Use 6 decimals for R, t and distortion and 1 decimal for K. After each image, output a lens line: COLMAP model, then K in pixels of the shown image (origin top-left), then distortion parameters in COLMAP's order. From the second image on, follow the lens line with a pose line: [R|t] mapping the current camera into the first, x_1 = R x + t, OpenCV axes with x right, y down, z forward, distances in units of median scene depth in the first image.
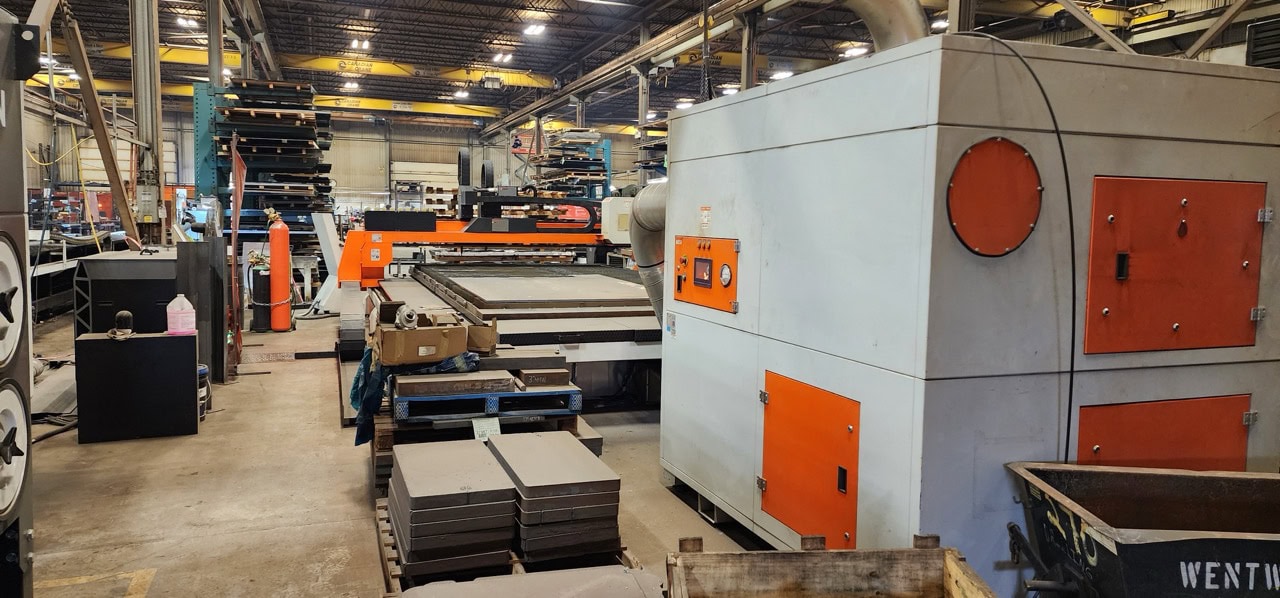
lens RADIAL K [[843.9, 0, 639.1], [0, 843.9, 295.1], [0, 0, 1]] dist [0.026331, -0.009536]
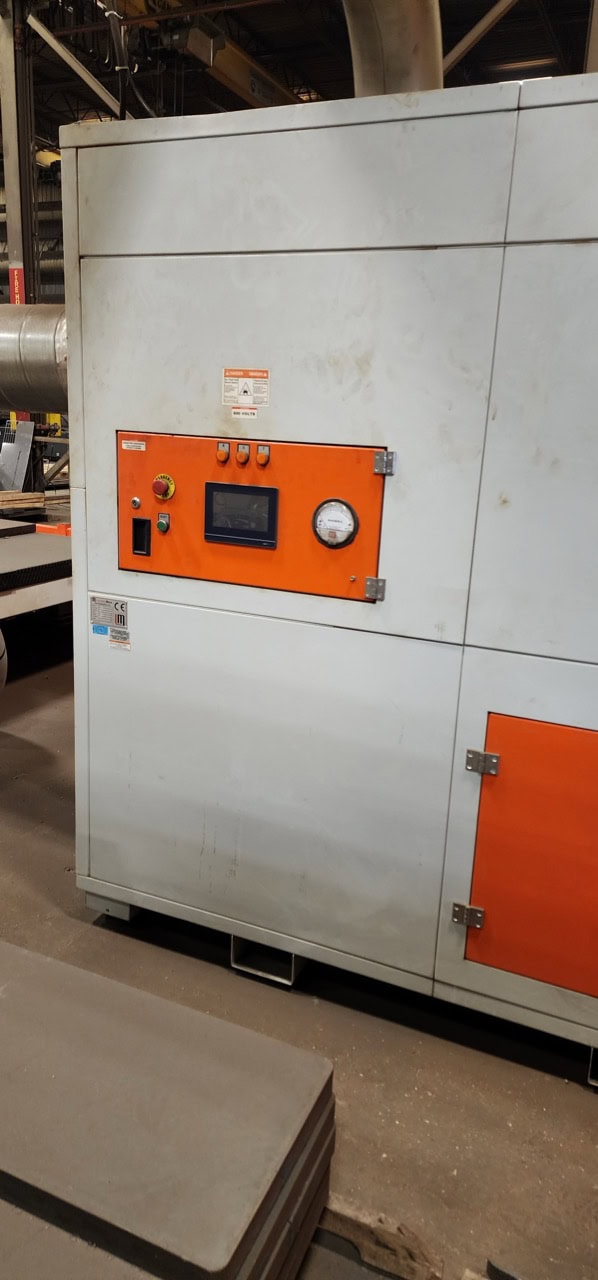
lens RADIAL K [[843.9, 0, 298.2], [0, 843.9, 640.6], [0, 0, 1]] dist [0.026331, -0.009536]
pose [[0.699892, -0.166856, 0.694486, -0.261011], [0.030091, 0.978355, 0.204733, -0.057898], [-0.713614, -0.122393, 0.689764, 0.691199]]
